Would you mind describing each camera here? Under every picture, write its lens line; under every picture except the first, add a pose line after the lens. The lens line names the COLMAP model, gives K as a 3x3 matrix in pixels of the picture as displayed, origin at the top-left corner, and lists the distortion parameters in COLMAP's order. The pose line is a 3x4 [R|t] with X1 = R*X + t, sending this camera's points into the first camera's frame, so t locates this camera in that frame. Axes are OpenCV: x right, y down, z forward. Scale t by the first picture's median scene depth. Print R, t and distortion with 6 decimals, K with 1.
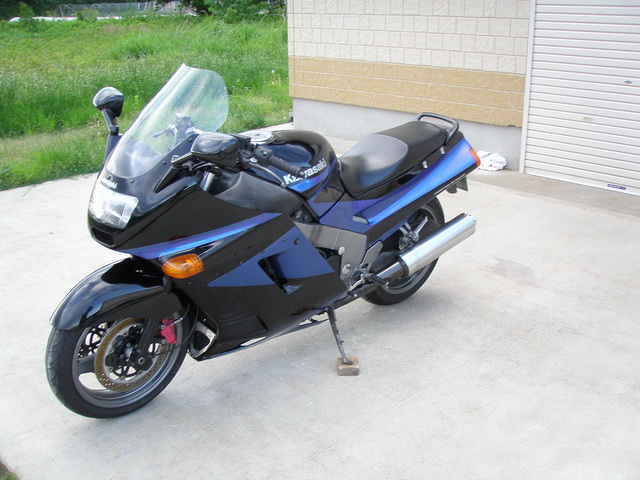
lens RADIAL K [[705.8, 0, 318.8], [0, 705.8, 244.7], [0, 0, 1]] dist [-0.142350, 0.000000]
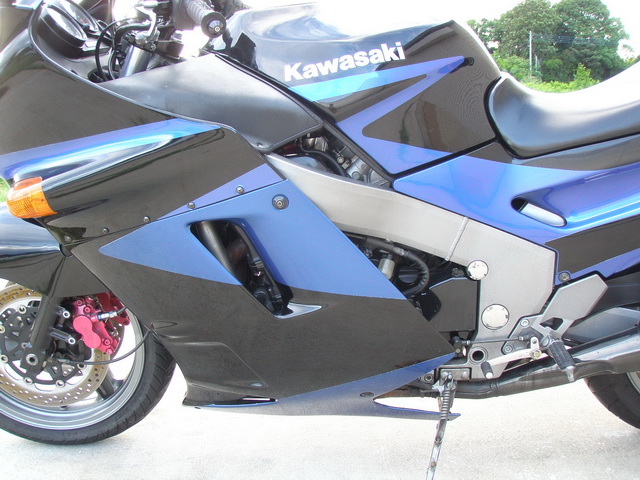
lens RADIAL K [[705.8, 0, 318.3], [0, 705.8, 239.4], [0, 0, 1]] dist [-0.142350, 0.000000]
pose [[0.706870, 0.128230, -0.695624, 0.284529], [-0.211532, 0.976748, -0.034900, 0.028029], [0.674974, 0.171817, 0.717558, 0.626698]]
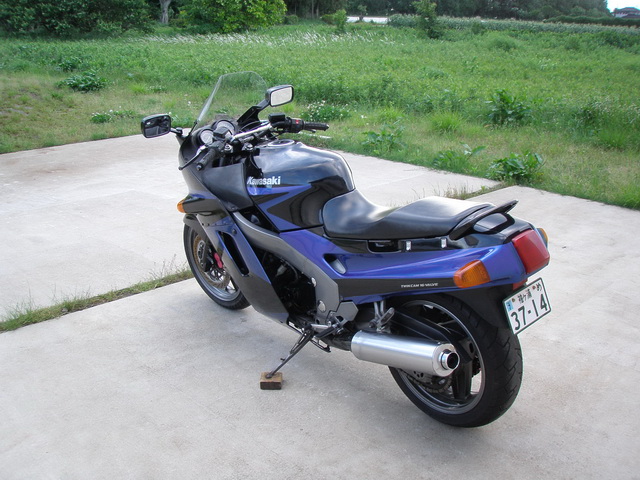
lens RADIAL K [[709.8, 0, 314.8], [0, 709.8, 241.7], [0, 0, 1]] dist [-0.120198, 0.000000]
pose [[-0.018035, 0.316420, -0.948448, 0.992449], [-0.335979, 0.891523, 0.303818, -0.356888], [0.941697, 0.324138, 0.090232, 0.932557]]
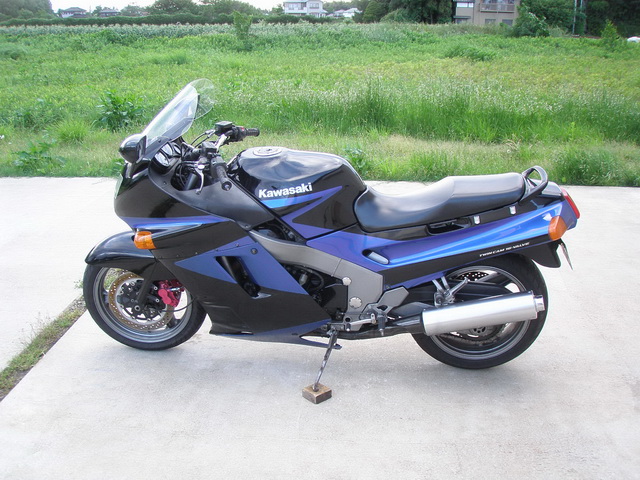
lens RADIAL K [[712.5, 0, 318.4], [0, 712.5, 239.6], [0, 0, 1]] dist [-0.137763, 0.000000]
pose [[0.664738, 0.237158, -0.708435, 0.729747], [-0.262257, 0.962004, 0.075962, -0.118113], [0.699532, 0.135297, 0.701676, 0.275036]]
